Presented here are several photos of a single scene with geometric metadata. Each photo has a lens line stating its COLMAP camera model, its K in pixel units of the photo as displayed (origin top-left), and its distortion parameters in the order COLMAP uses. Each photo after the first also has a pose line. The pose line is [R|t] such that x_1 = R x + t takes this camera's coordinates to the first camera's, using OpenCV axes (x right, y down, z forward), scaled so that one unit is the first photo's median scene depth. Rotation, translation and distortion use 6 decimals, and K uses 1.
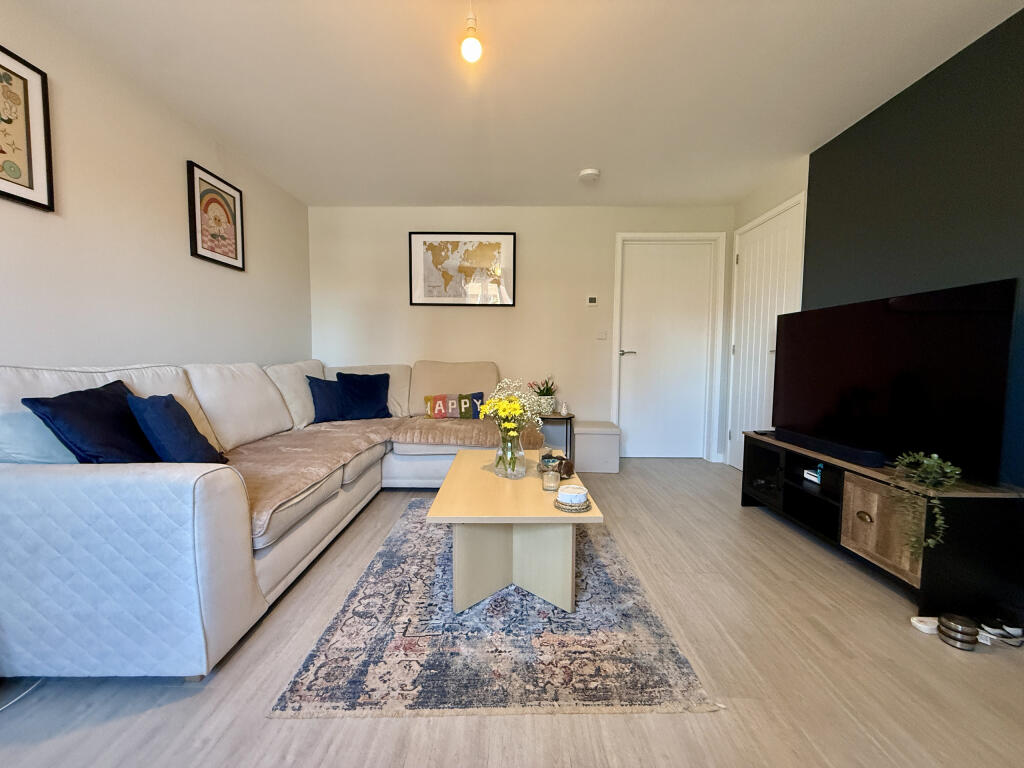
lens RADIAL K [[408.9, 0, 507.7], [0, 408.9, 382.9], [0, 0, 1]] dist [0.005485, 0.000667]
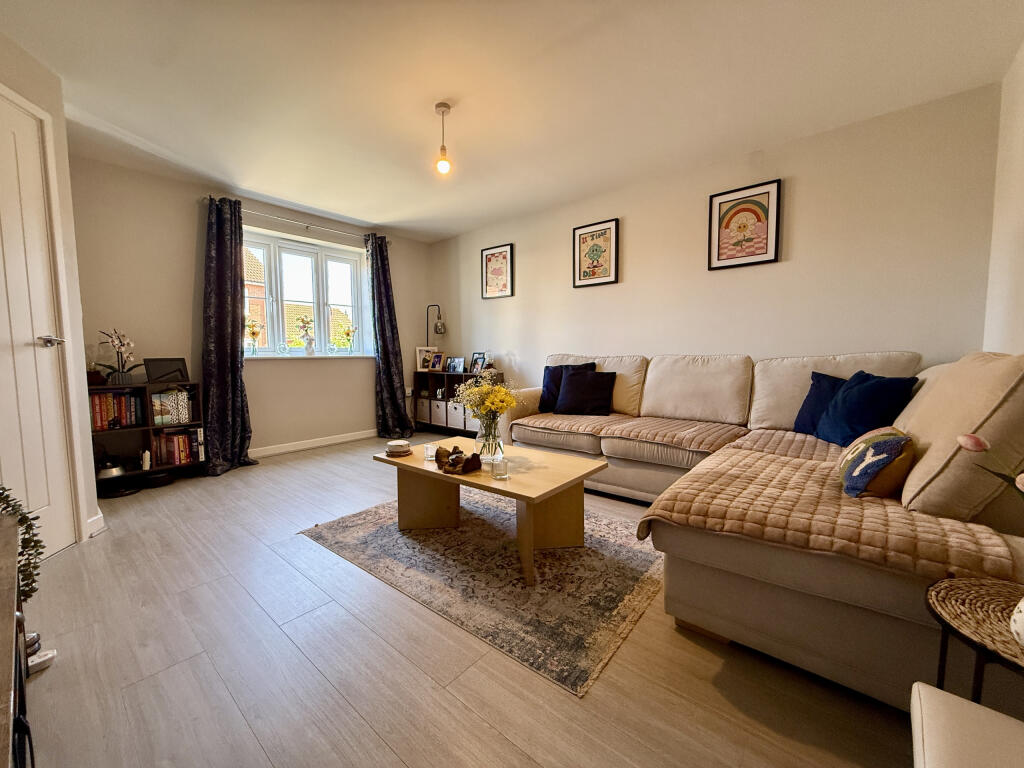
lens RADIAL K [[408.9, 0, 505.5], [0, 408.9, 385.2], [0, 0, 1]] dist [0.005485, 0.000667]
pose [[-0.636156, 0.052866, -0.769747, 0.605497], [-0.048691, 0.992911, 0.108434, -0.061732], [0.770023, 0.106460, -0.629072, 1.300729]]
